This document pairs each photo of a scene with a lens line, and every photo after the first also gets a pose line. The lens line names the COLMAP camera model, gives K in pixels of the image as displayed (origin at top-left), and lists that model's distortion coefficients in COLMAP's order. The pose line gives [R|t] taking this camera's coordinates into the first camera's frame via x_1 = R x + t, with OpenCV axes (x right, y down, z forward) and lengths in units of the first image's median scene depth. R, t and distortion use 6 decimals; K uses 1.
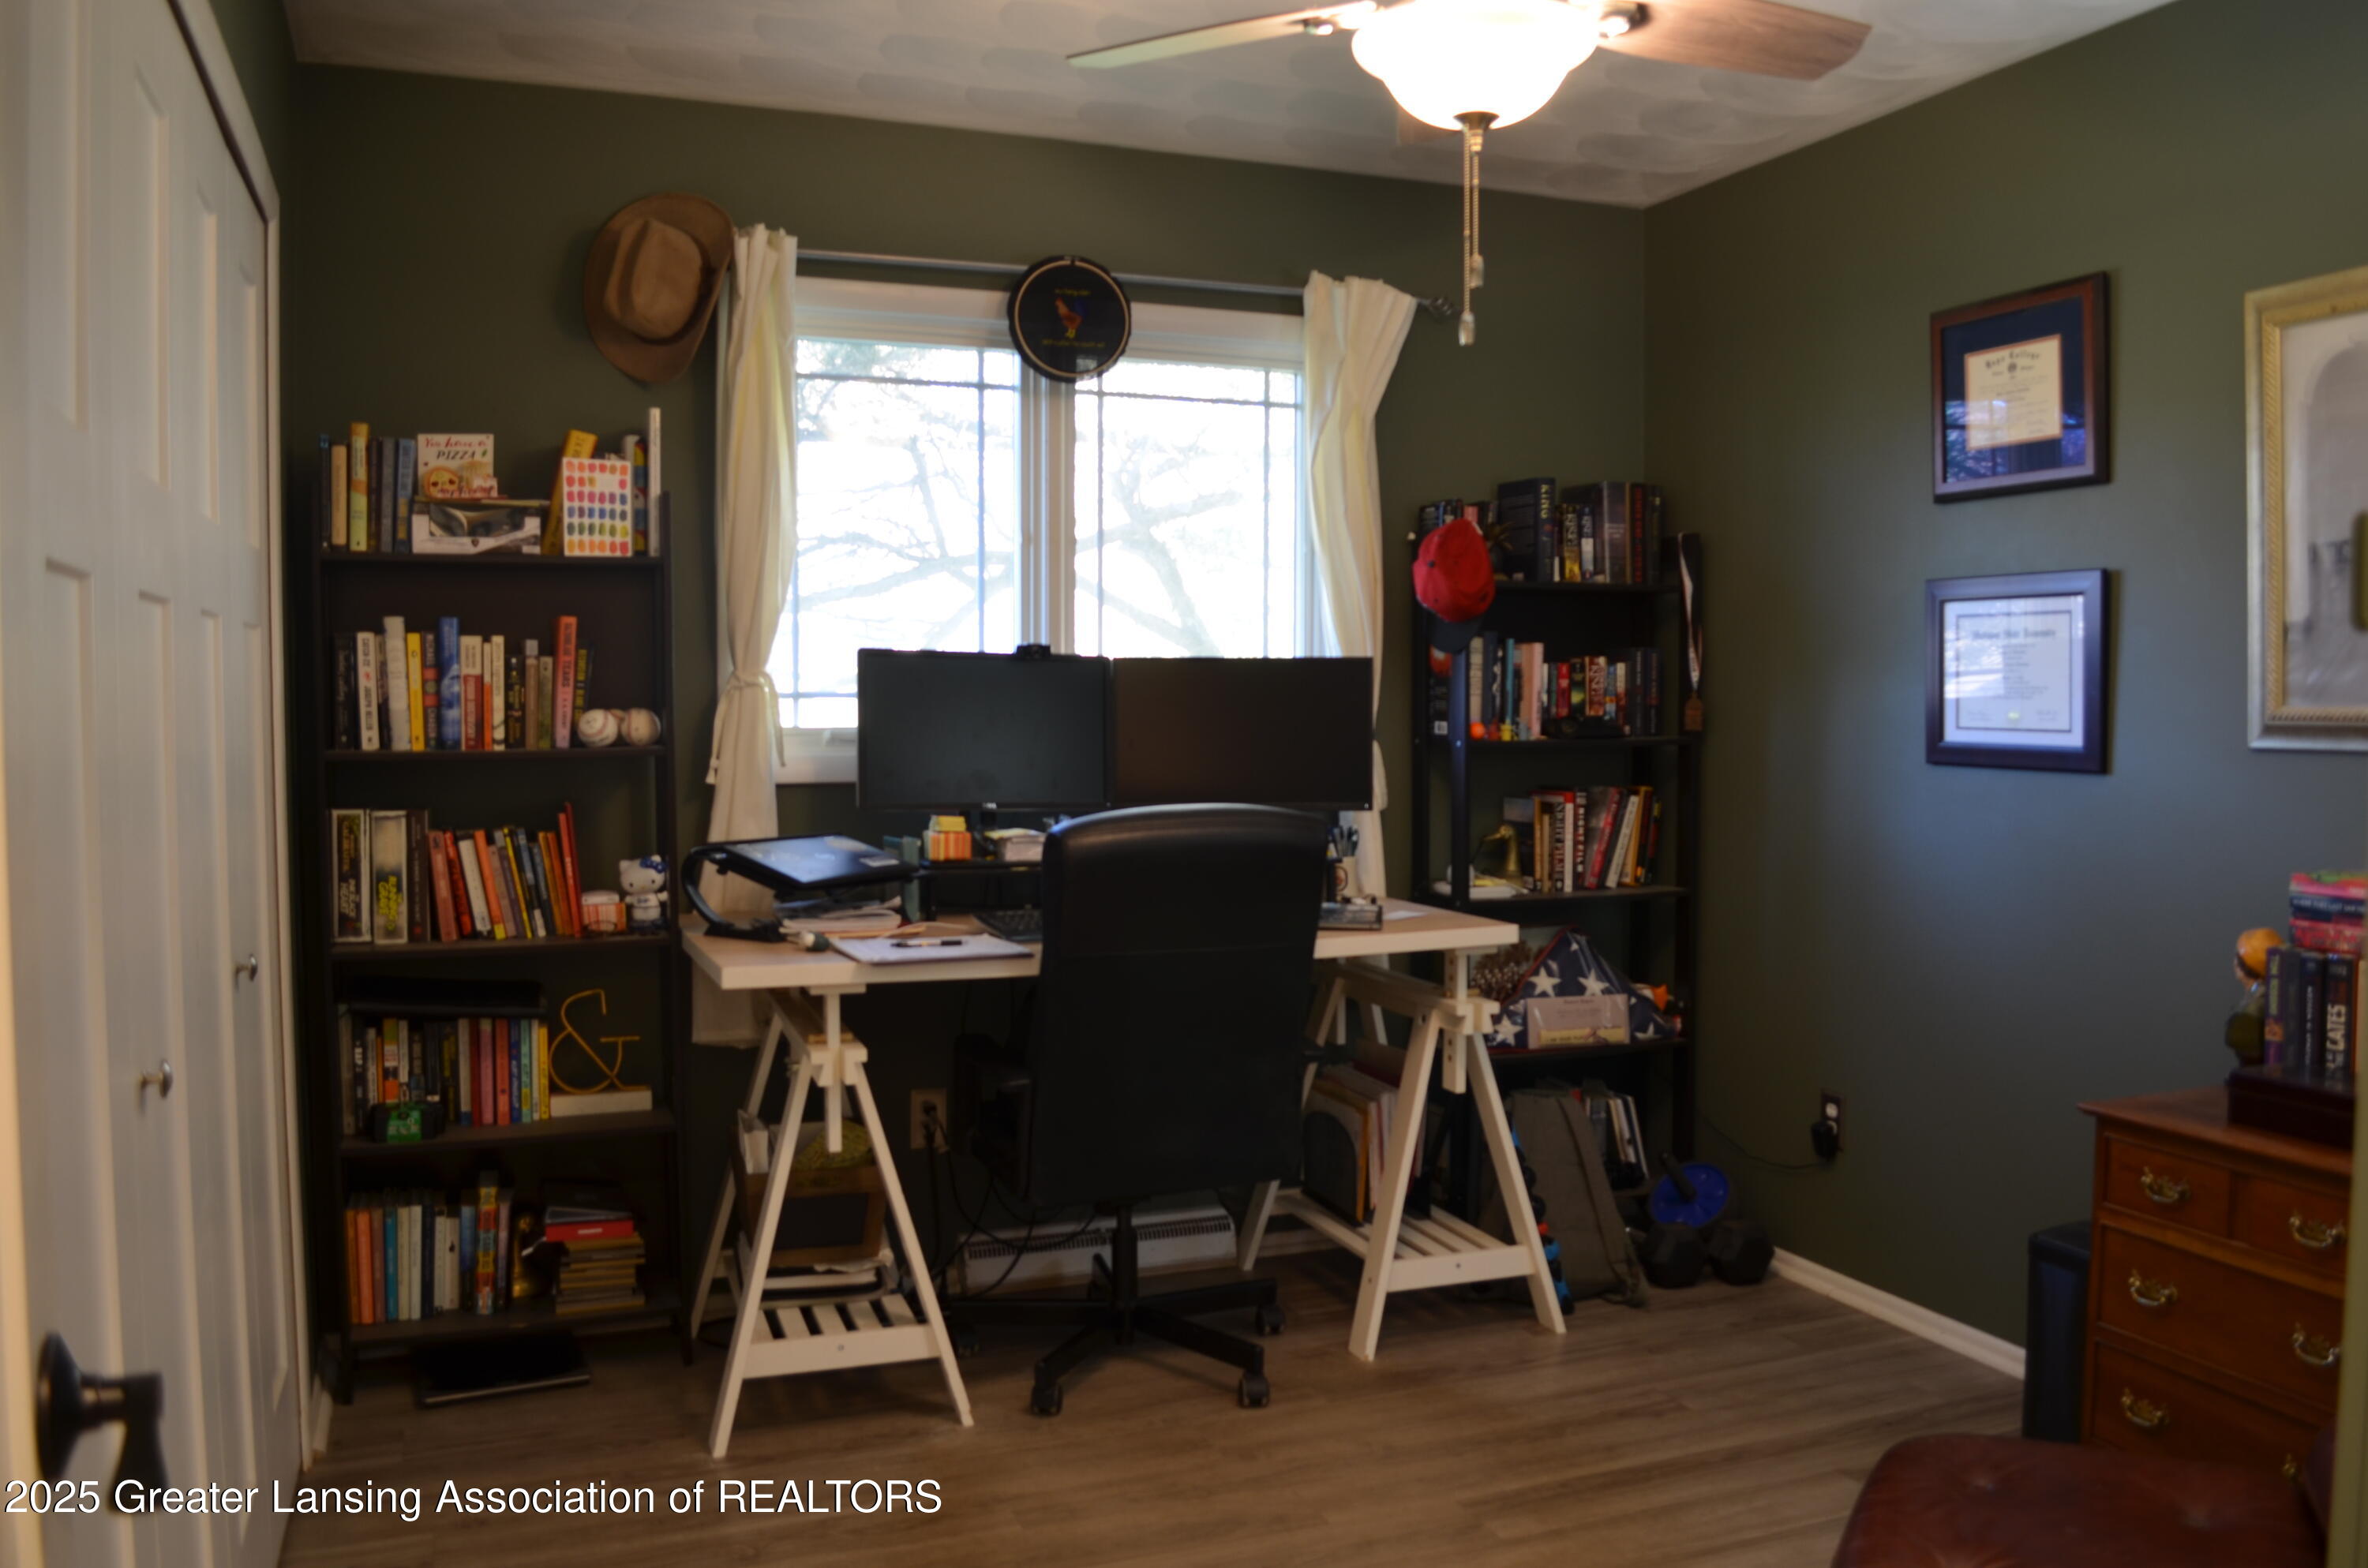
lens RADIAL K [[1853.9, 0, 1184.4], [0, 1853.9, 778.5], [0, 0, 1]] dist [-0.071902, 0.002190]
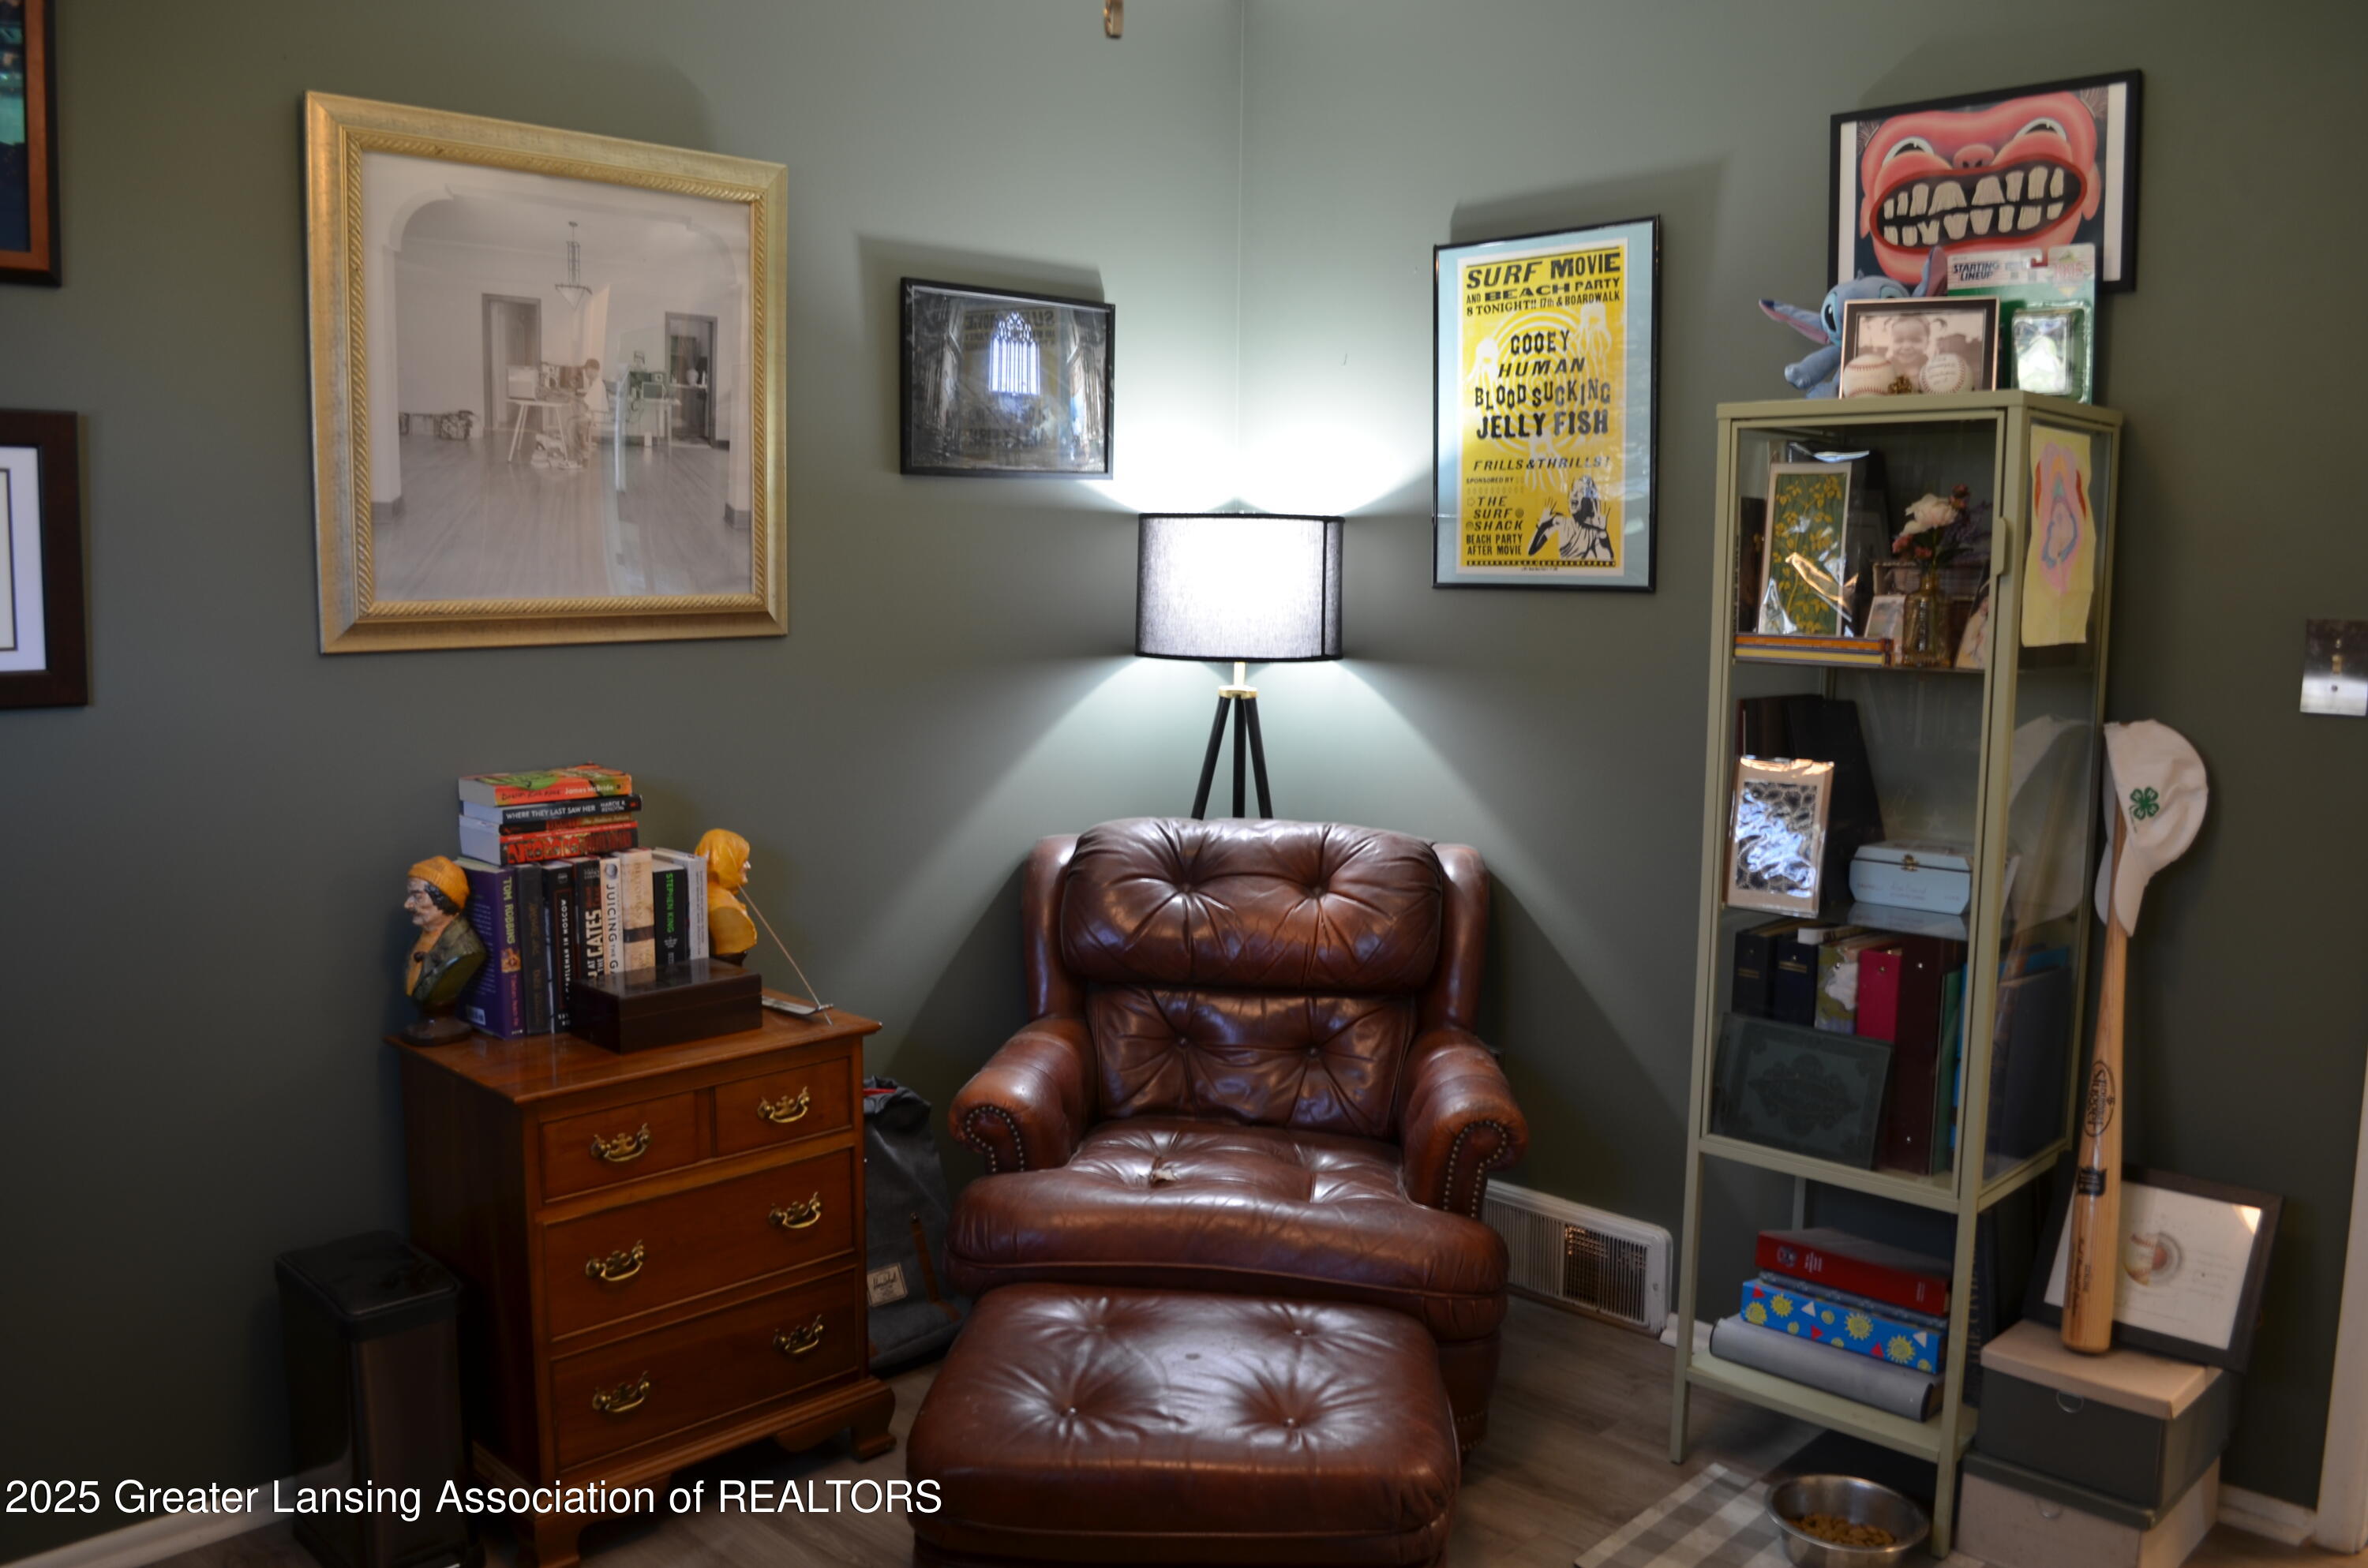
lens RADIAL K [[1853.9, 0, 1183.4], [0, 1853.9, 779.5], [0, 0, 1]] dist [-0.071902, 0.002190]
pose [[-0.407186, -0.102369, 0.907590, -0.349649], [0.038069, 0.990933, 0.128849, -0.054408], [-0.912552, 0.087017, -0.399597, 1.021785]]
